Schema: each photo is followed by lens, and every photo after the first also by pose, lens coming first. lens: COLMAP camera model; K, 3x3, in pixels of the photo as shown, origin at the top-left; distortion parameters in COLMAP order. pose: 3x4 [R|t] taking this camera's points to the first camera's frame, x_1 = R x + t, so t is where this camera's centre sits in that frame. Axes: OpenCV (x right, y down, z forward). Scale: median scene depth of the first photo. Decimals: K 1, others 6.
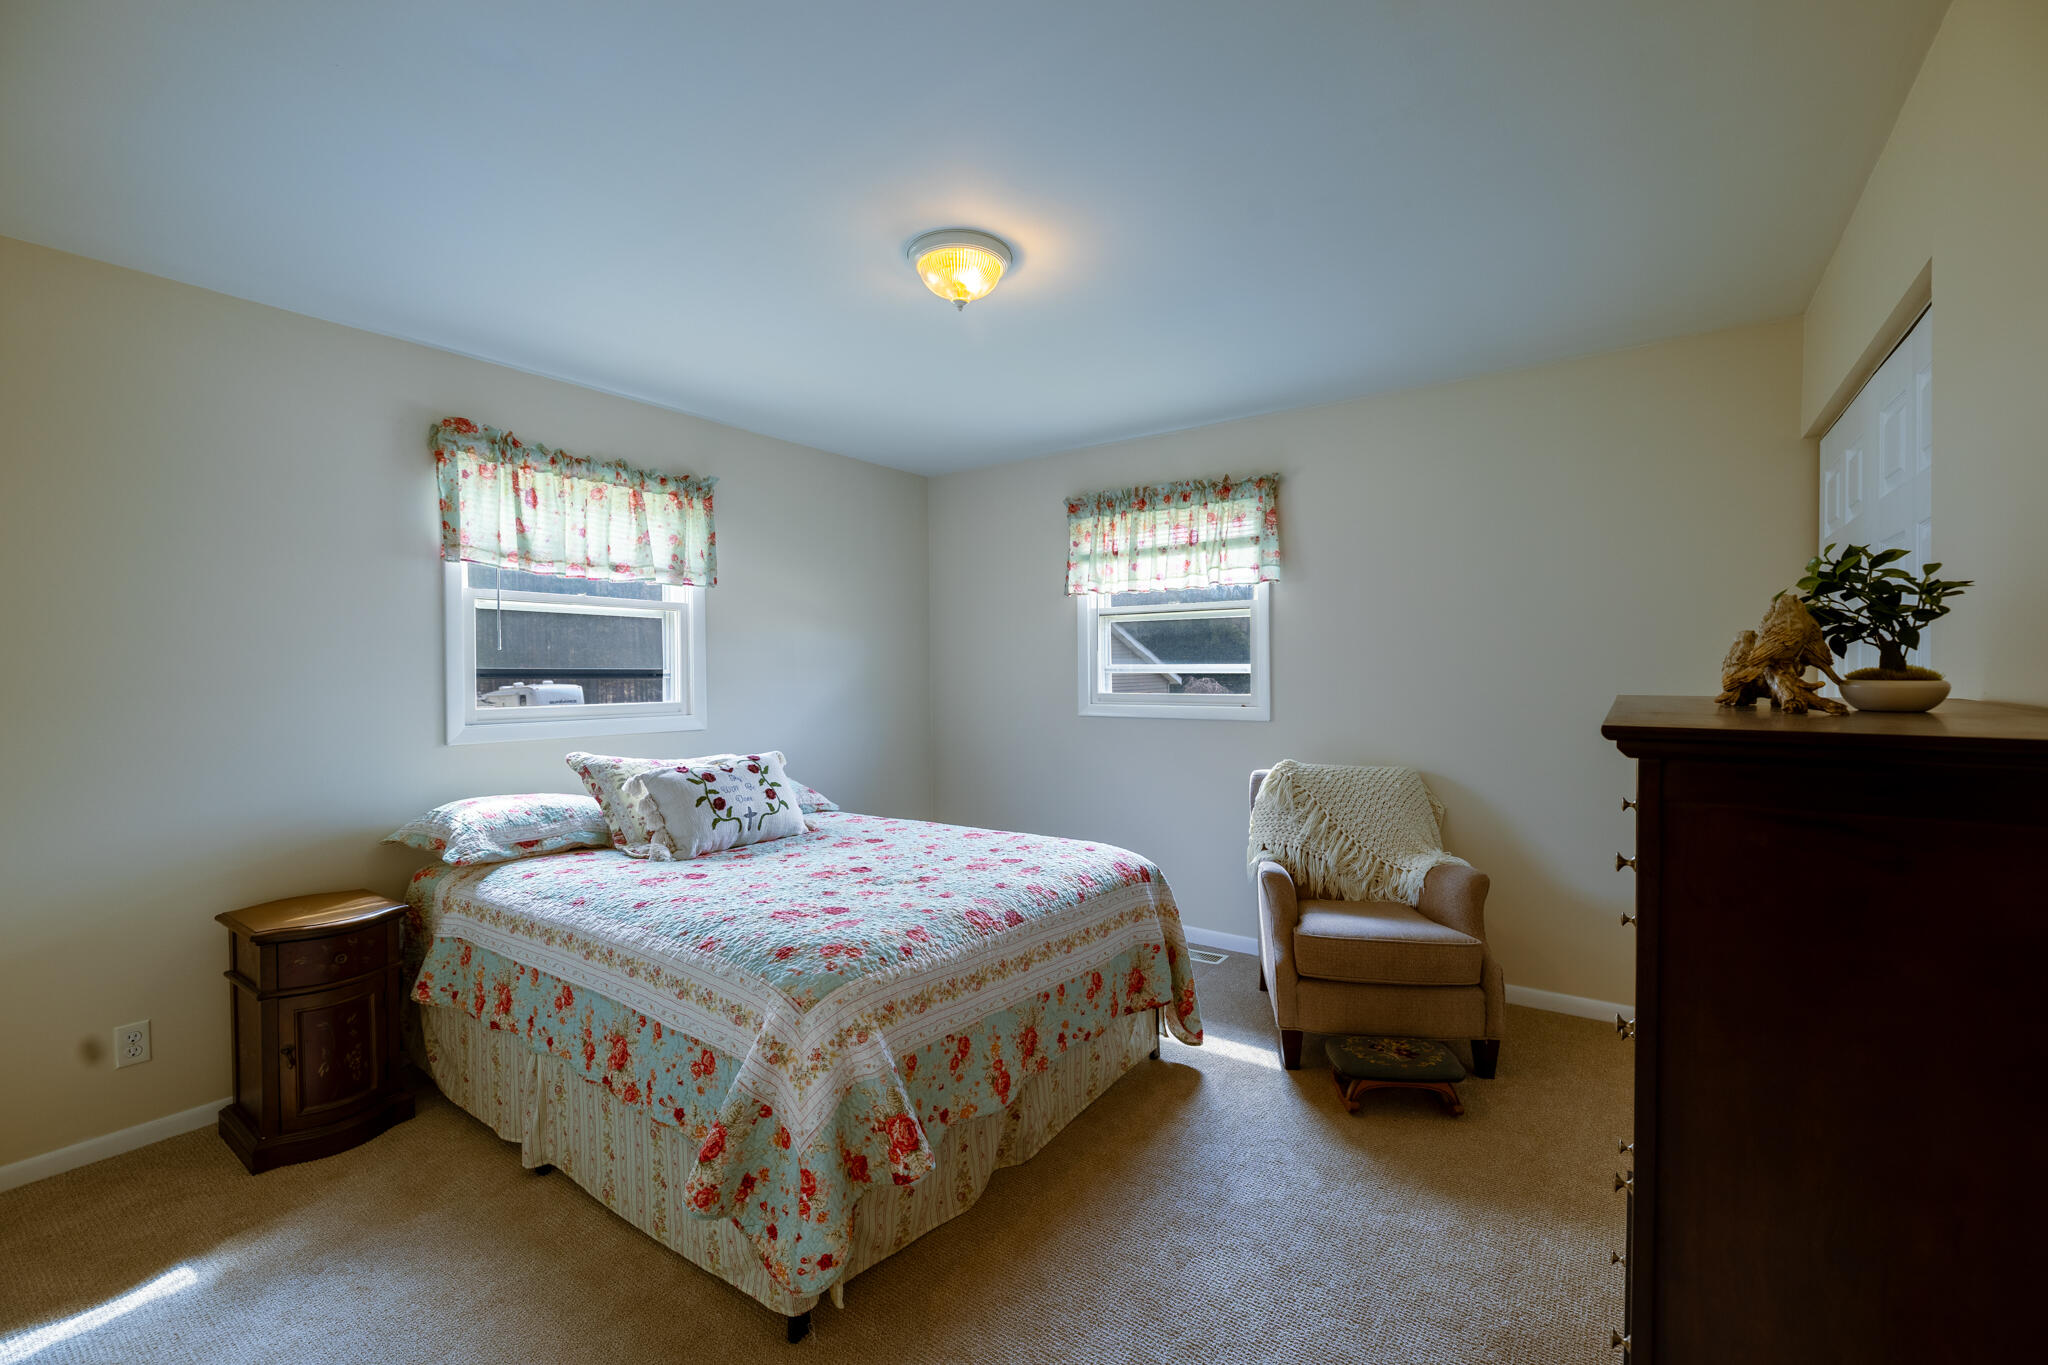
lens RADIAL K [[886.4, 0, 1020.5], [0, 886.4, 687.6], [0, 0, 1]] dist [0.001071, -0.000846]
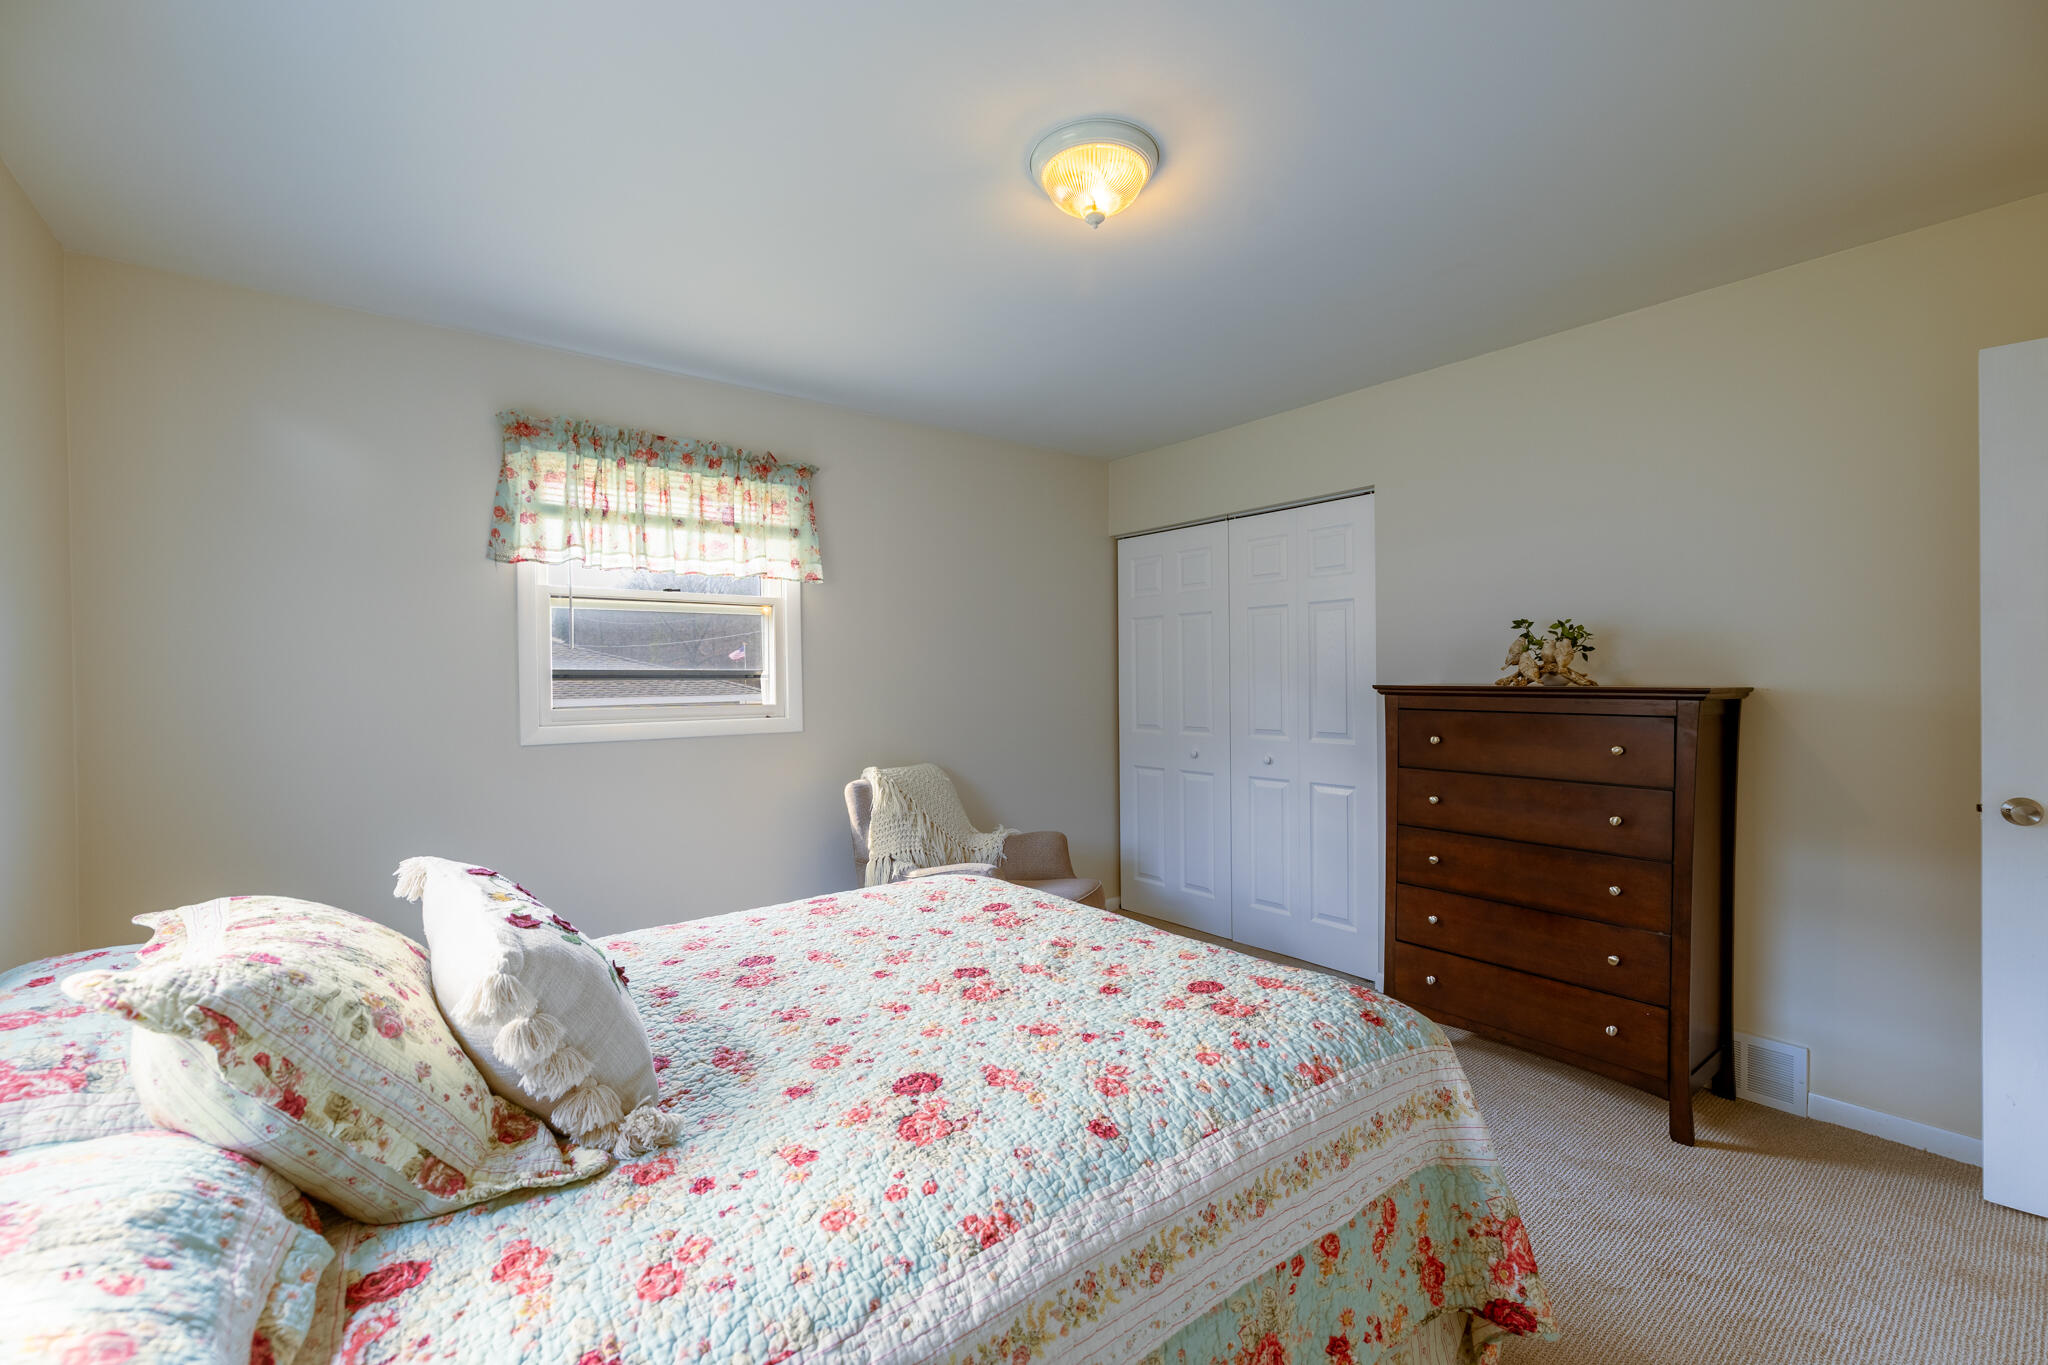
lens RADIAL K [[886.4, 0, 1022.2], [0, 886.4, 673.5], [0, 0, 1]] dist [0.001071, -0.000846]
pose [[0.241439, -0.003218, 0.970411, -0.516530], [0.014694, 0.999892, -0.000340, -0.017599], [-0.970305, 0.014341, 0.241460, 0.516581]]
